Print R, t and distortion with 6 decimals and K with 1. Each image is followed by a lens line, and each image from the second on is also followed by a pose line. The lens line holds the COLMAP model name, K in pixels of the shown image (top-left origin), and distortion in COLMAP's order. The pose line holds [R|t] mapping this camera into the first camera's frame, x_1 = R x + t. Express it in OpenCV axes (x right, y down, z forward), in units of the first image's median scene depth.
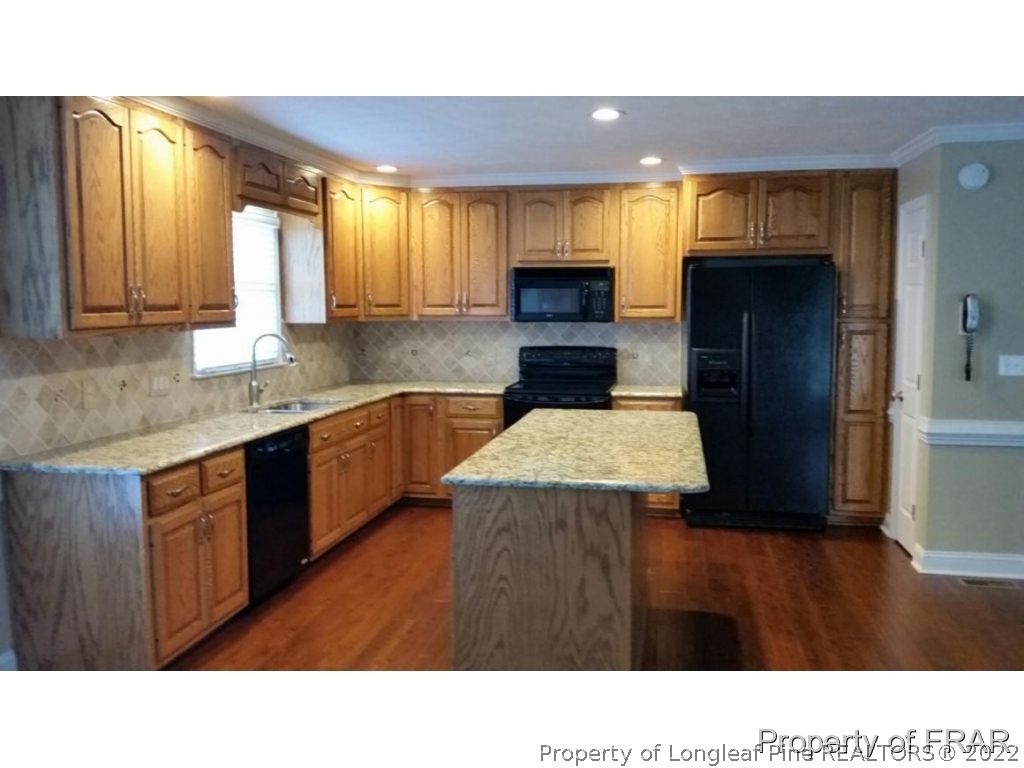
lens RADIAL K [[831.2, 0, 518.6], [0, 831.2, 384.0], [0, 0, 1]] dist [0.161793, -0.363249]
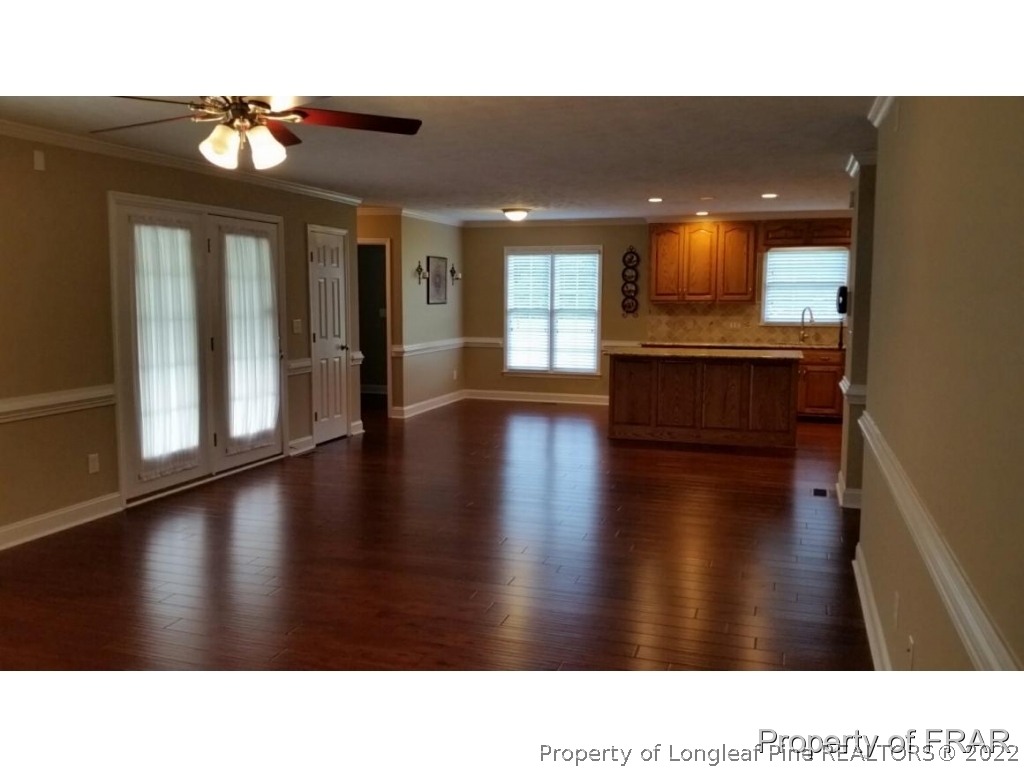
lens RADIAL K [[831.2, 0, 518.6], [0, 831.2, 384.0], [0, 0, 1]] dist [0.161793, -0.363249]
pose [[-0.131838, 0.107440, -0.985432, 1.989976], [-0.100419, 0.987547, 0.121105, -0.061692], [0.986172, 0.114922, -0.119407, 0.655724]]
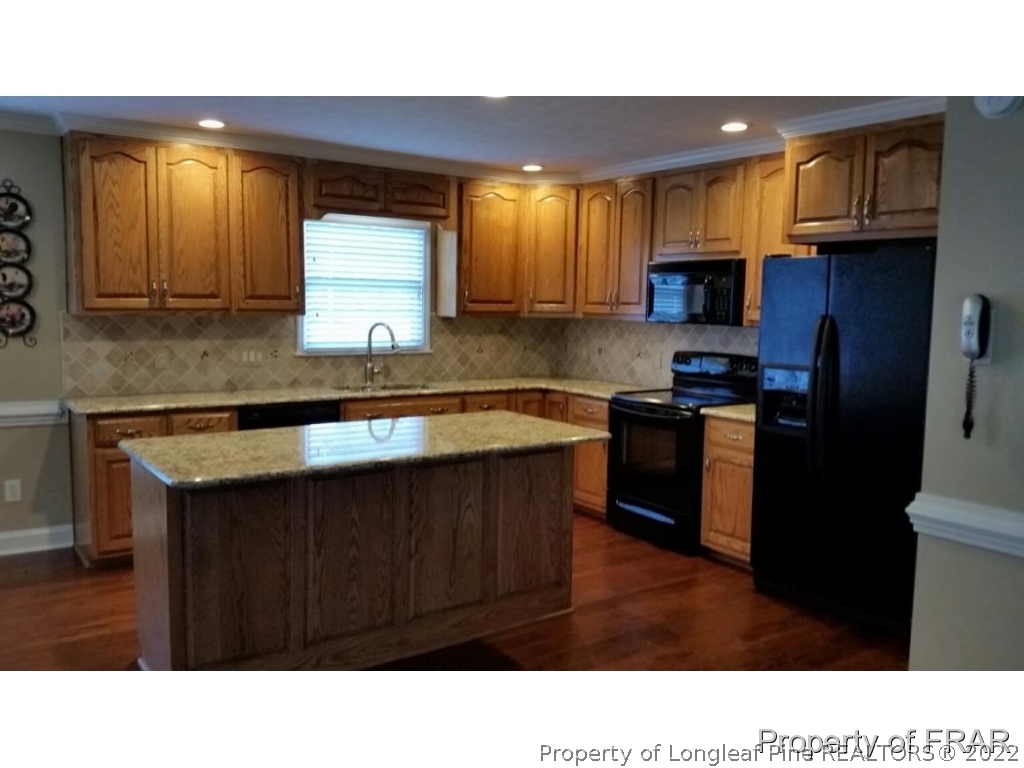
lens RADIAL K [[831.2, 0, 518.6], [0, 831.2, 384.0], [0, 0, 1]] dist [0.161793, -0.363249]
pose [[0.719104, 0.085265, -0.689652, 0.714209], [-0.086296, 0.995719, 0.033125, -0.035034], [0.689523, 0.035694, 0.723383, 0.339650]]
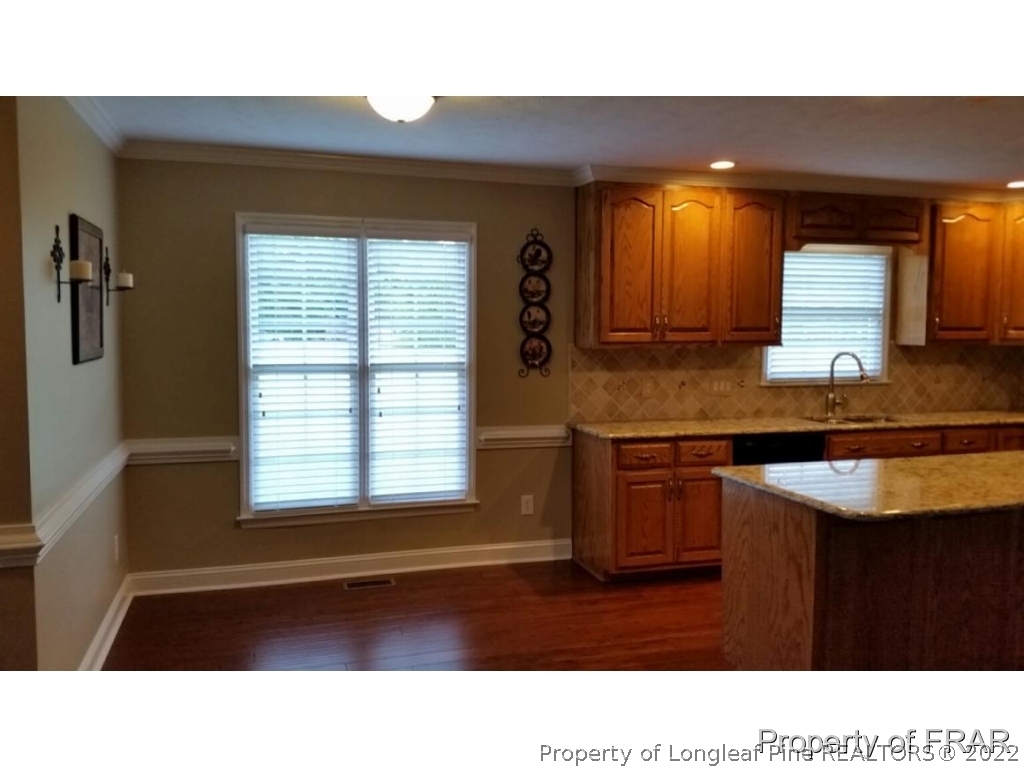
lens RADIAL K [[831.2, 0, 518.6], [0, 831.2, 384.0], [0, 0, 1]] dist [0.161793, -0.363249]
pose [[0.466070, 0.070422, -0.881941, 0.555347], [-0.089673, 0.995454, 0.032097, -0.017509], [0.880192, 0.064127, 0.470266, 0.099018]]
